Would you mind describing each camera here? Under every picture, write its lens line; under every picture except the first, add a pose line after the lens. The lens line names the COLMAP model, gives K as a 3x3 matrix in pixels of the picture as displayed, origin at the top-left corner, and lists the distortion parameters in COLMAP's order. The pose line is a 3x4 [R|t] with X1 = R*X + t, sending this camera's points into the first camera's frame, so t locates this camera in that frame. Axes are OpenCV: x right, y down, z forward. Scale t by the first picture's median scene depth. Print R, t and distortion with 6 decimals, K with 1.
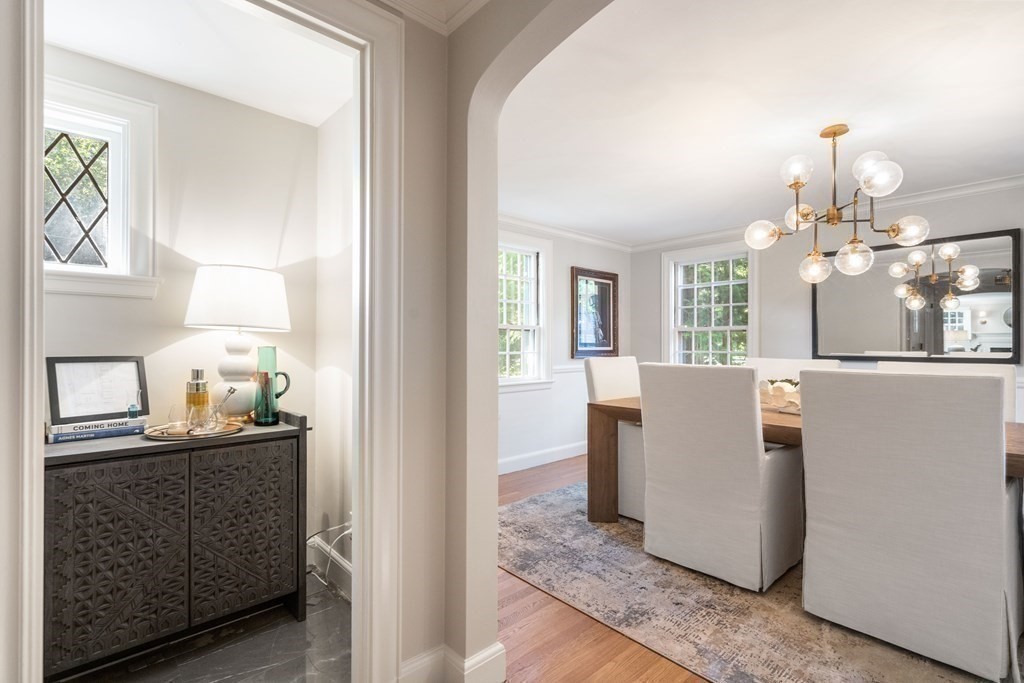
lens RADIAL K [[472.5, 0, 511.1], [0, 472.5, 343.0], [0, 0, 1]] dist [0.002043, 0.000158]
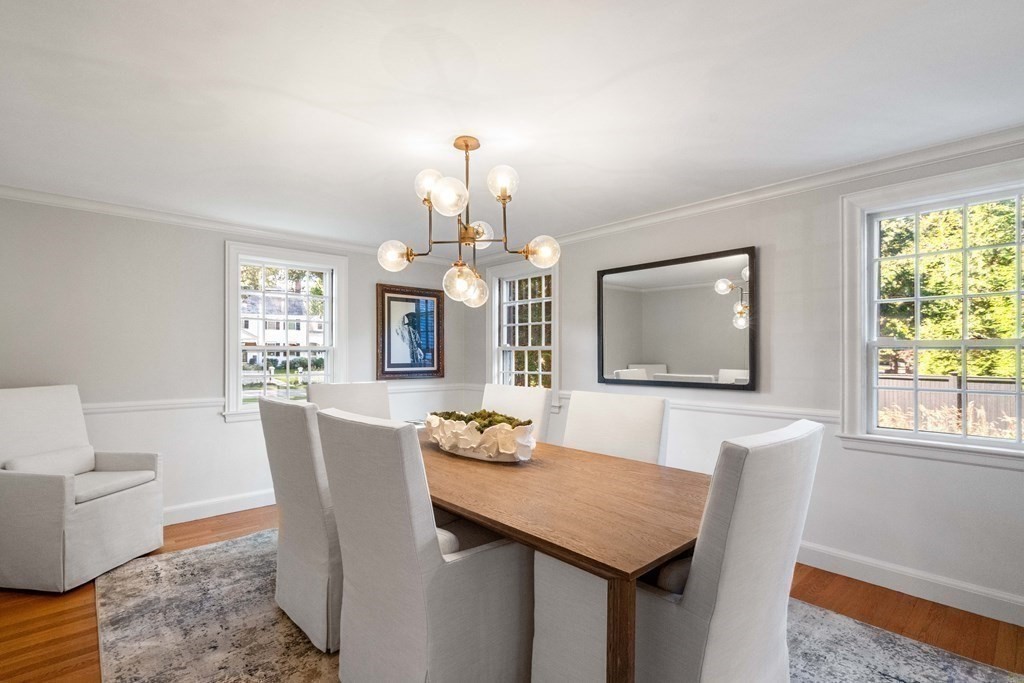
lens RADIAL K [[472.5, 0, 510.5], [0, 472.5, 353.8], [0, 0, 1]] dist [0.002043, 0.000158]
pose [[0.999998, -0.001981, -0.000431, 0.397829], [0.001982, 0.999997, 0.001191, -0.020992], [0.000428, -0.001192, 0.999999, 0.044147]]
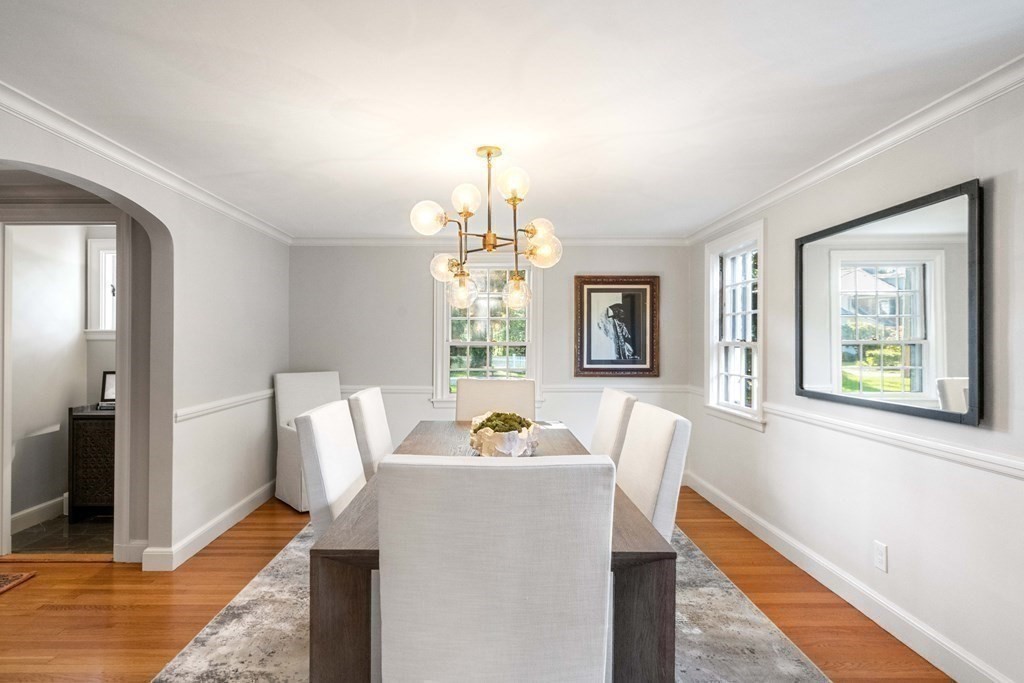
lens RADIAL K [[563.7, 0, 501.8], [0, 563.7, 342.3], [0, 0, 1]] dist [0.014815, -0.000571]
pose [[0.747487, 0.001950, -0.664274, 0.741121], [0.000387, 0.999994, 0.003371, -0.037500], [0.664277, -0.002777, 0.747482, 0.091964]]
